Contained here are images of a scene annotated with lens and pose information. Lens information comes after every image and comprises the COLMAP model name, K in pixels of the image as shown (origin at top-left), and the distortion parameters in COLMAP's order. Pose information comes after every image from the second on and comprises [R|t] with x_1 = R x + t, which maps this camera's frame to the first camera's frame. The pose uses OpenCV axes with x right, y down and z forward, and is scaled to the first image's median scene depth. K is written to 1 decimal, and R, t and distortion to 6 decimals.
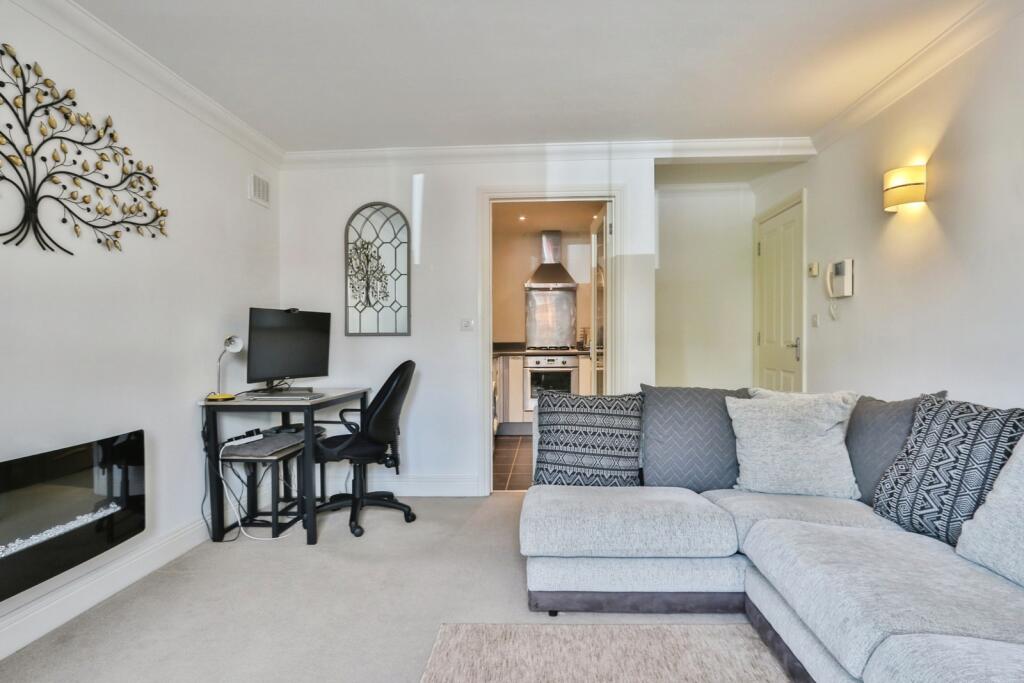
lens RADIAL K [[580.0, 0, 514.7], [0, 580.0, 342.3], [0, 0, 1]] dist [-0.029753, 0.014300]
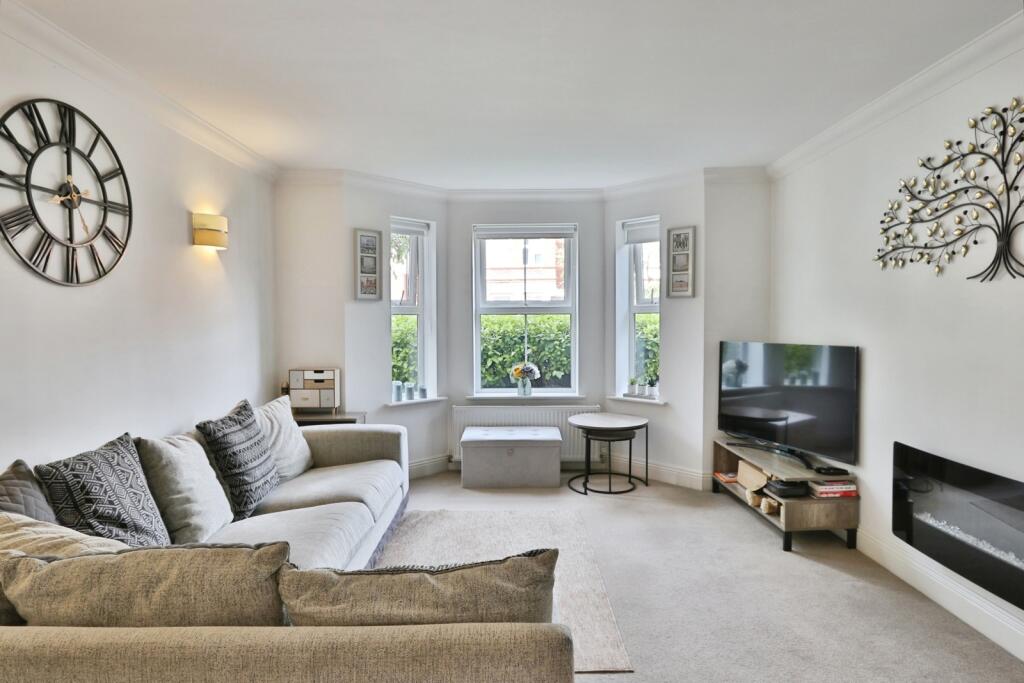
lens RADIAL K [[580.0, 0, 514.7], [0, 580.0, 342.3], [0, 0, 1]] dist [-0.029753, 0.014300]
pose [[-0.998738, 0.019322, -0.046352, 0.081829], [0.017407, 0.998992, 0.041368, -0.077309], [0.047104, 0.040509, -0.998068, 1.442720]]
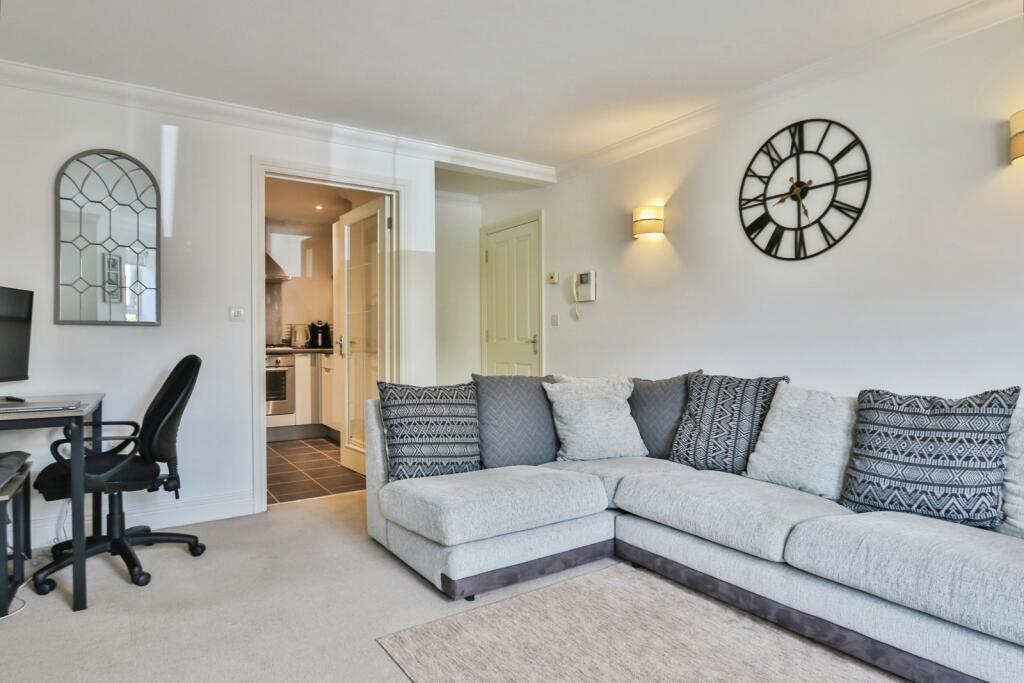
lens RADIAL K [[580.0, 0, 514.7], [0, 580.0, 342.3], [0, 0, 1]] dist [-0.029753, 0.014300]
pose [[0.800924, 0.004638, 0.598749, -0.371159], [-0.001244, 0.999981, -0.006083, 0.021504], [-0.598765, 0.004127, 0.800914, 0.109494]]
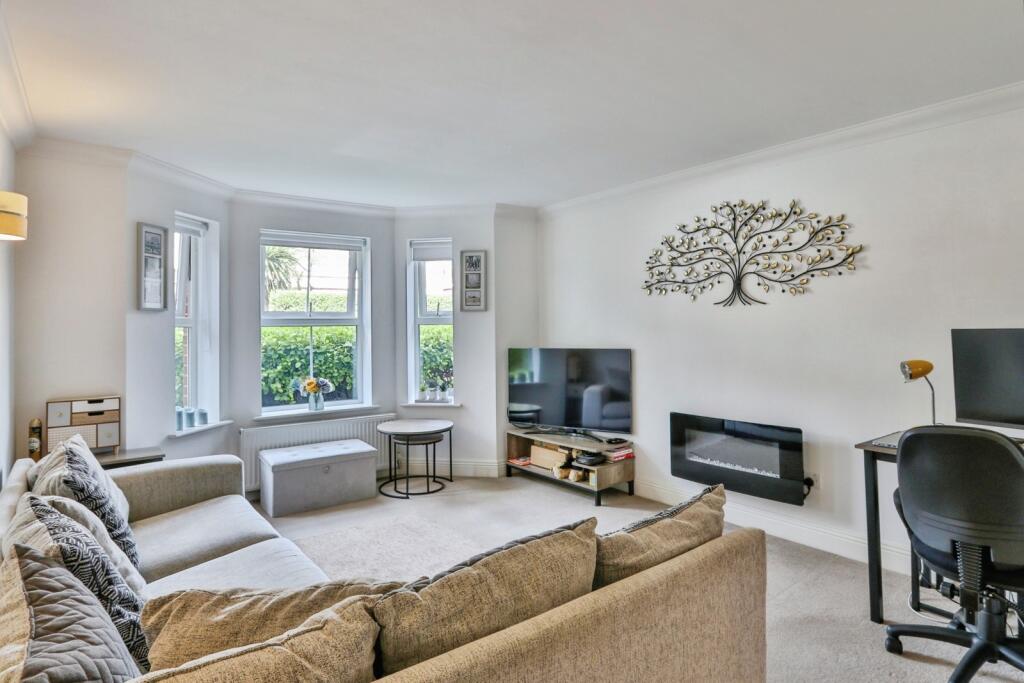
lens RADIAL K [[595.5, 0, 514.3], [0, 595.5, 315.8], [0, 0, 1]] dist [-0.019726, 0.000392]
pose [[-0.754928, 0.011173, -0.655713, 0.639218], [0.018758, 0.999814, -0.004560, -0.098481], [0.655540, -0.015742, -0.754997, 1.382876]]
